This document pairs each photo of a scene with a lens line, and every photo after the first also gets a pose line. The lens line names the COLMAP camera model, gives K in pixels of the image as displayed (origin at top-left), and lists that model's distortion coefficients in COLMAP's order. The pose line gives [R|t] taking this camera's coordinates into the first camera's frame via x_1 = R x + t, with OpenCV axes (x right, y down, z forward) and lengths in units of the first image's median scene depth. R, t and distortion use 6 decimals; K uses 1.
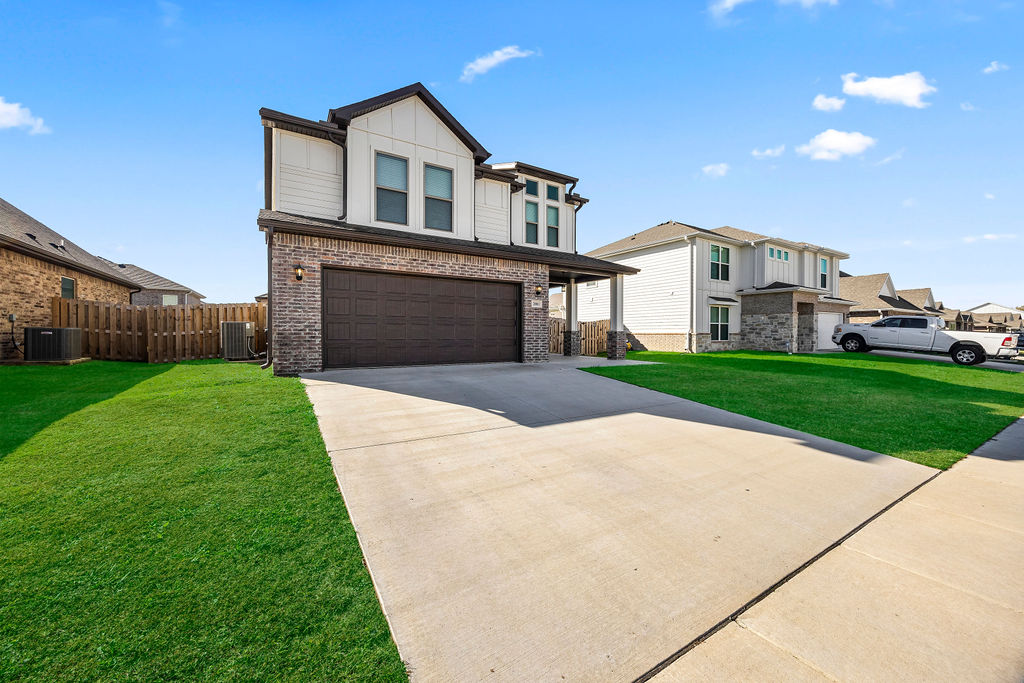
lens RADIAL K [[395.4, 0, 511.4], [0, 395.4, 337.2], [0, 0, 1]] dist [0.001228, -0.000010]
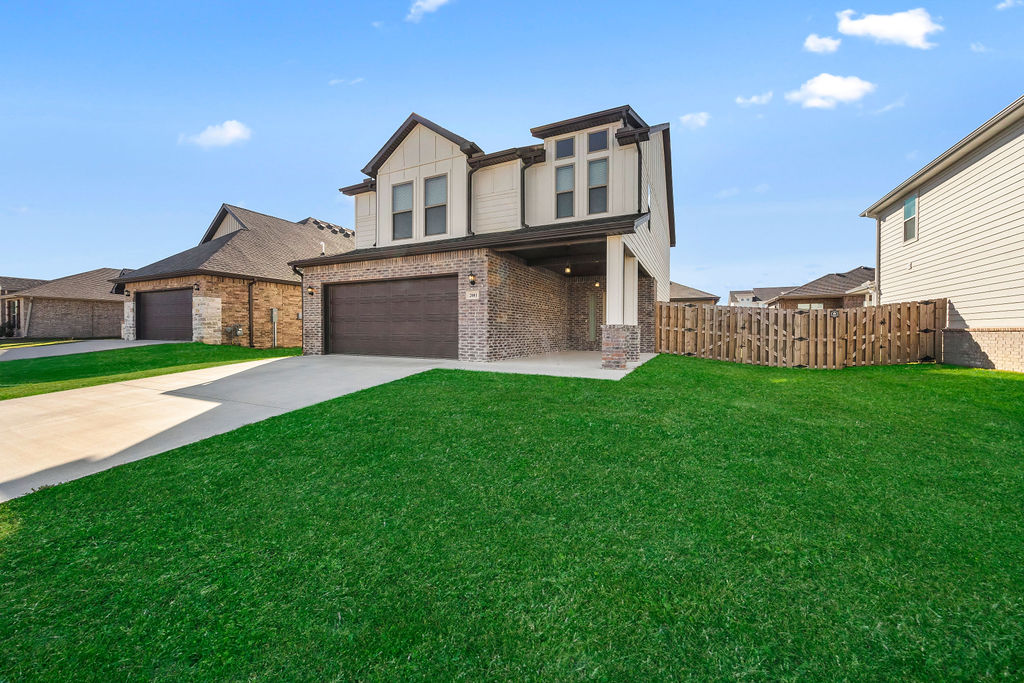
lens RADIAL K [[395.4, 0, 508.9], [0, 395.4, 337.5], [0, 0, 1]] dist [0.001228, -0.000010]
pose [[0.519952, 0.008889, -0.854149, 0.839221], [-0.008263, 0.999951, 0.005377, 0.004650], [0.854155, 0.004262, 0.520000, 0.594554]]
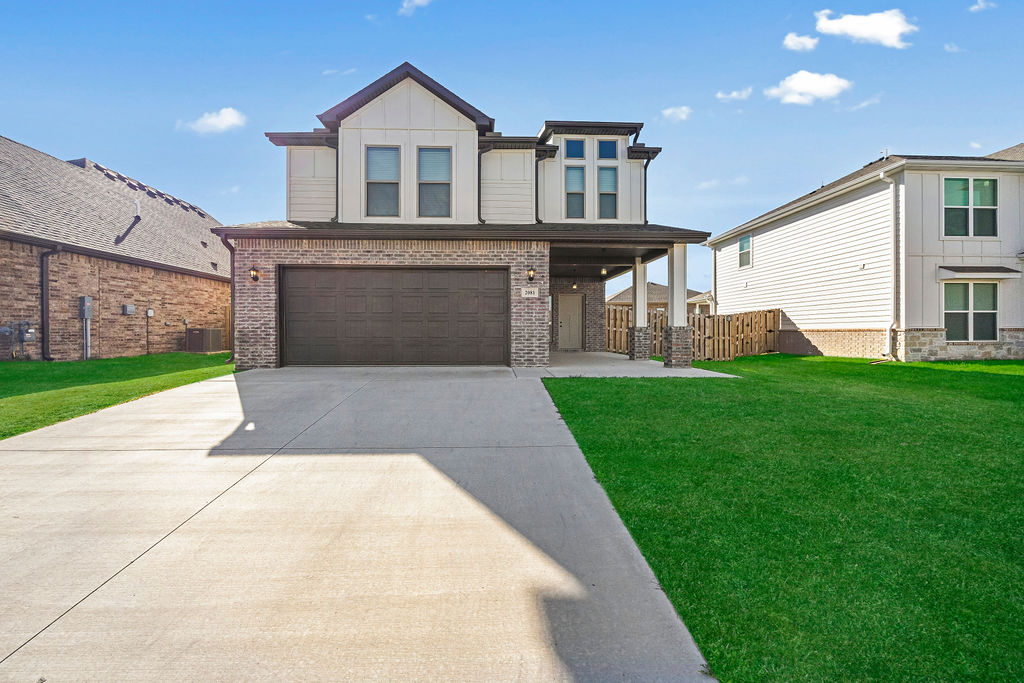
lens RADIAL K [[395.4, 0, 505.3], [0, 395.4, 333.4], [0, 0, 1]] dist [0.001228, -0.000010]
pose [[0.868165, -0.002333, -0.496270, 0.400681], [-0.000499, 0.999984, -0.005573, 0.001251], [0.496276, 0.005086, 0.868150, 0.286314]]
